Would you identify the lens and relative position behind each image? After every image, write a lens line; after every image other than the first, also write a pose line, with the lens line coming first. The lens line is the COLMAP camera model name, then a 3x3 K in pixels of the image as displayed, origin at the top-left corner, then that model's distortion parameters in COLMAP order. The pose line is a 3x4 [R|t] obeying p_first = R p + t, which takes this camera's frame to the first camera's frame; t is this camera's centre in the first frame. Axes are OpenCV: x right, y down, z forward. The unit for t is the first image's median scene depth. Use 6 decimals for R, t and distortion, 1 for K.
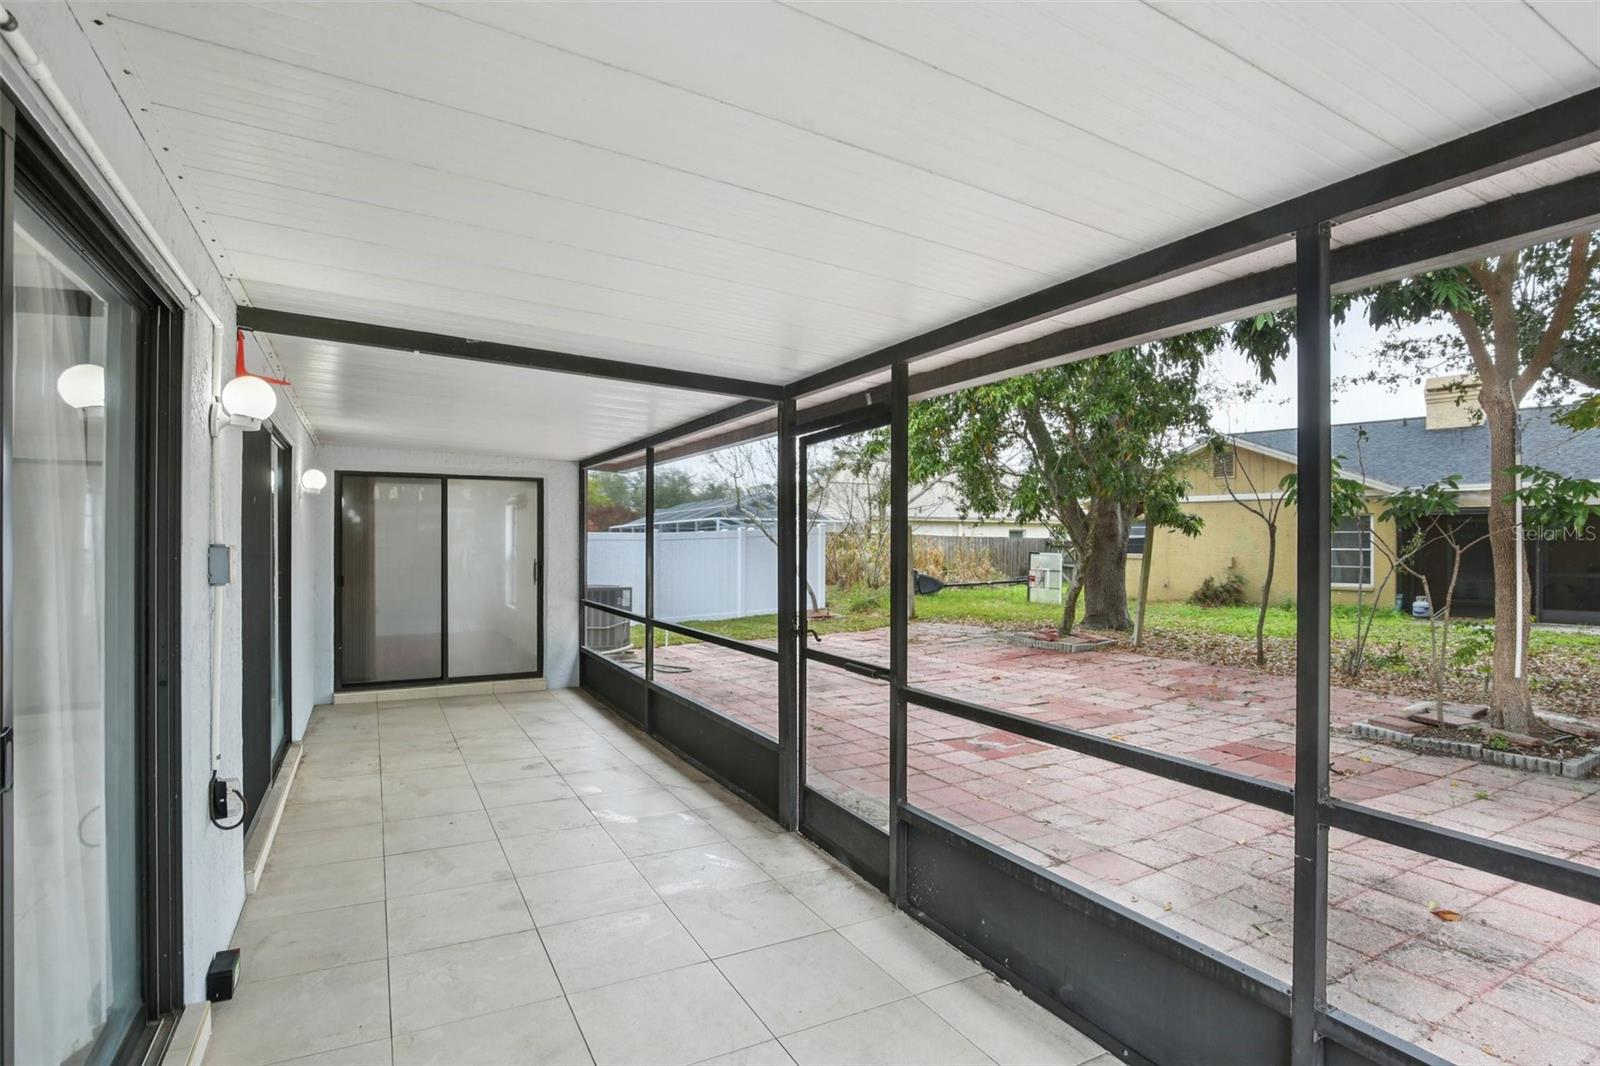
lens RADIAL K [[799.0, 0, 796.4], [0, 799.0, 536.1], [0, 0, 1]] dist [-0.022004, 0.004205]
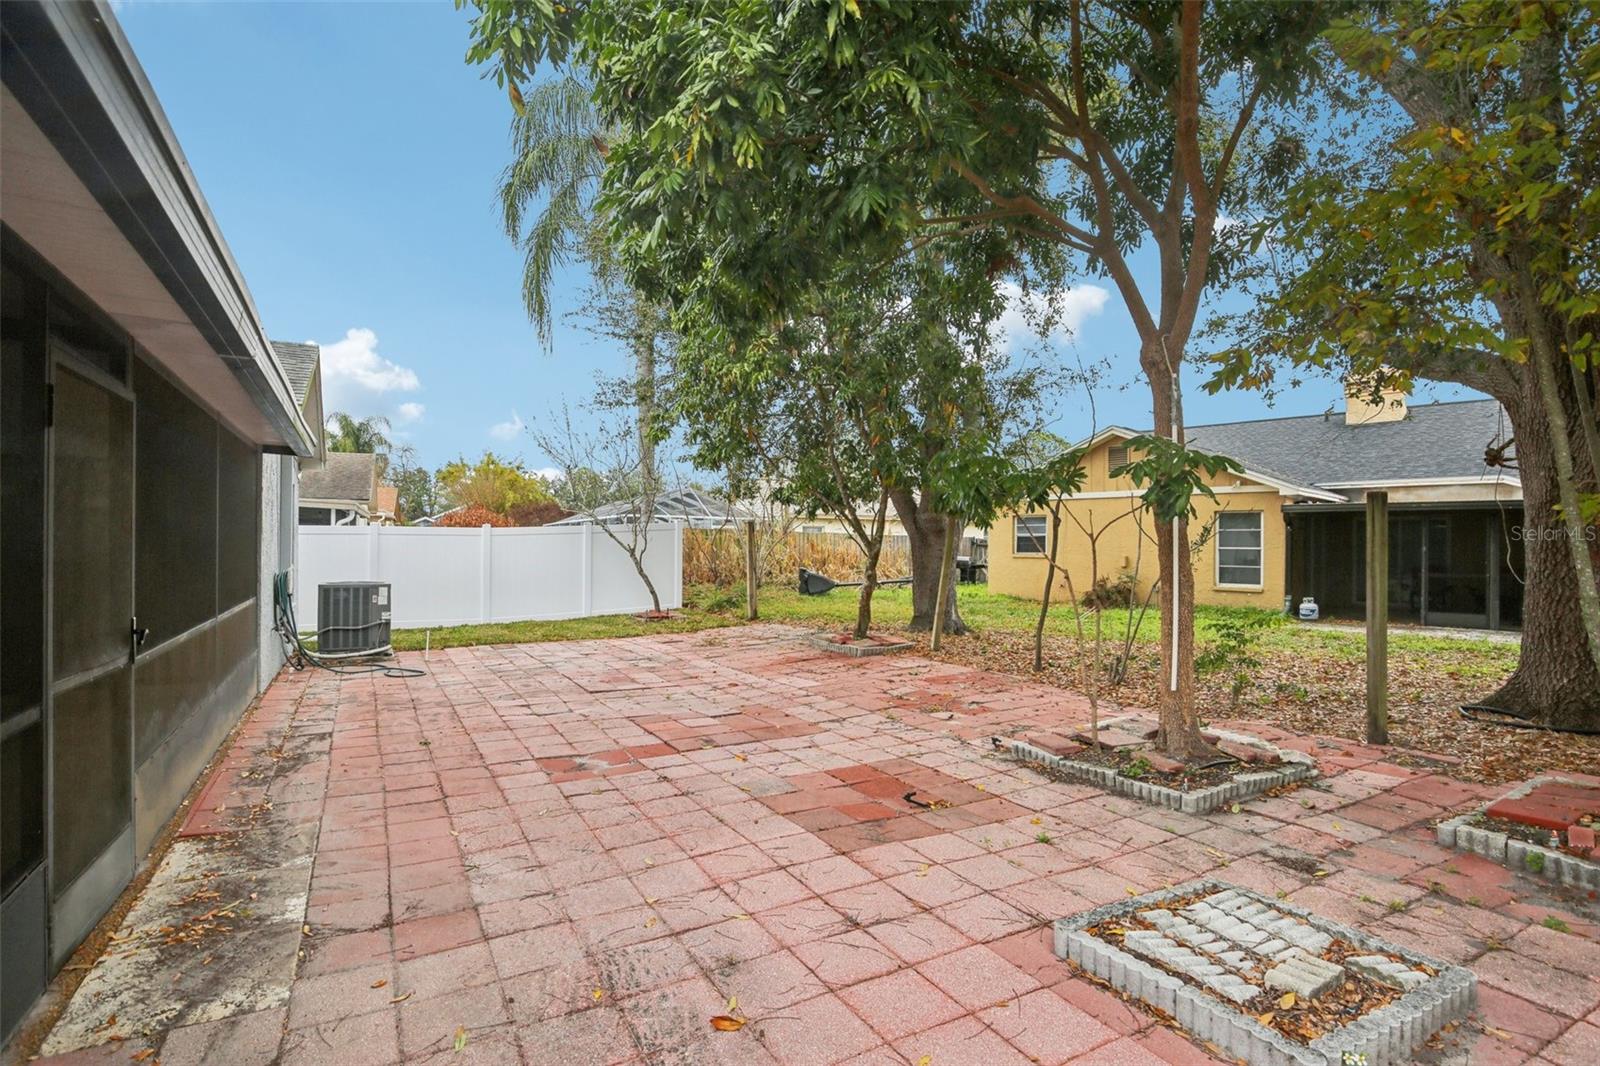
lens RADIAL K [[799.0, 0, 806.4], [0, 799.0, 543.5], [0, 0, 1]] dist [-0.022004, 0.004205]
pose [[0.999976, 0.003831, 0.005788, 0.530097], [-0.003875, 0.999963, 0.007633, 0.017431], [-0.005759, -0.007655, 0.999954, 0.155274]]
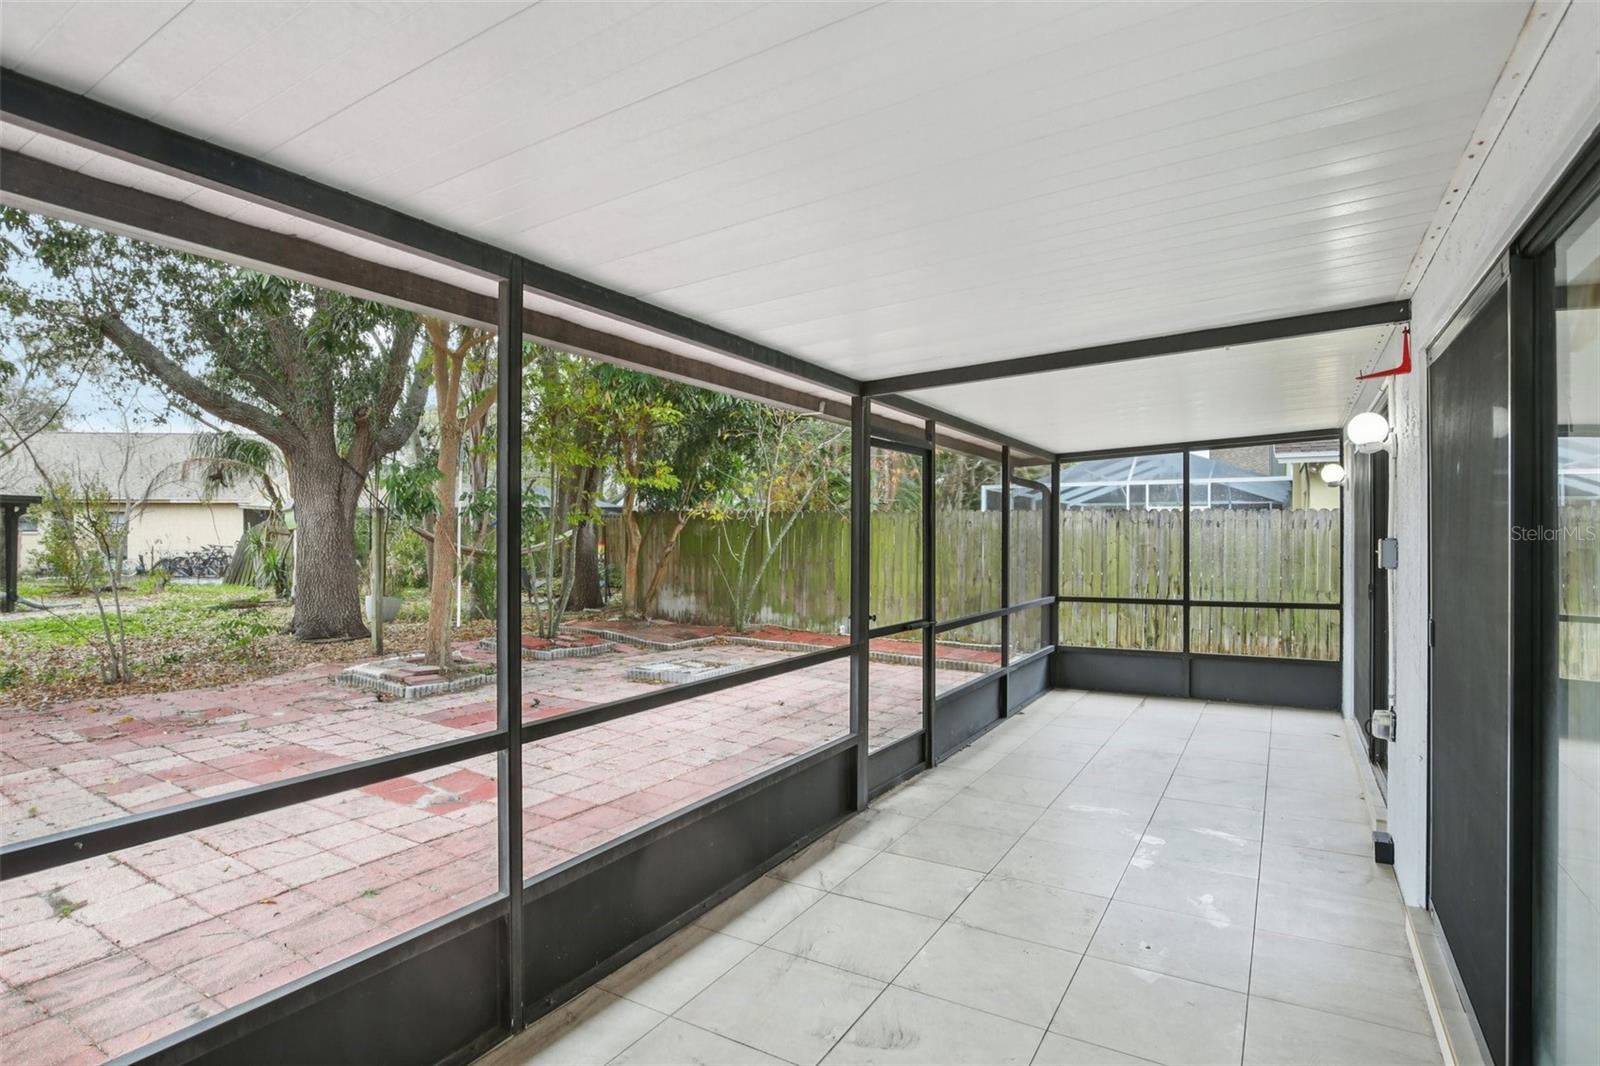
lens RADIAL K [[799.0, 0, 799.7], [0, 799.0, 529.8], [0, 0, 1]] dist [-0.022004, 0.004205]
pose [[-0.503895, 0.001557, 0.863763, -0.667587], [-0.013040, 0.999871, -0.009409, 0.009632], [-0.863666, -0.016005, -0.503810, 1.230108]]
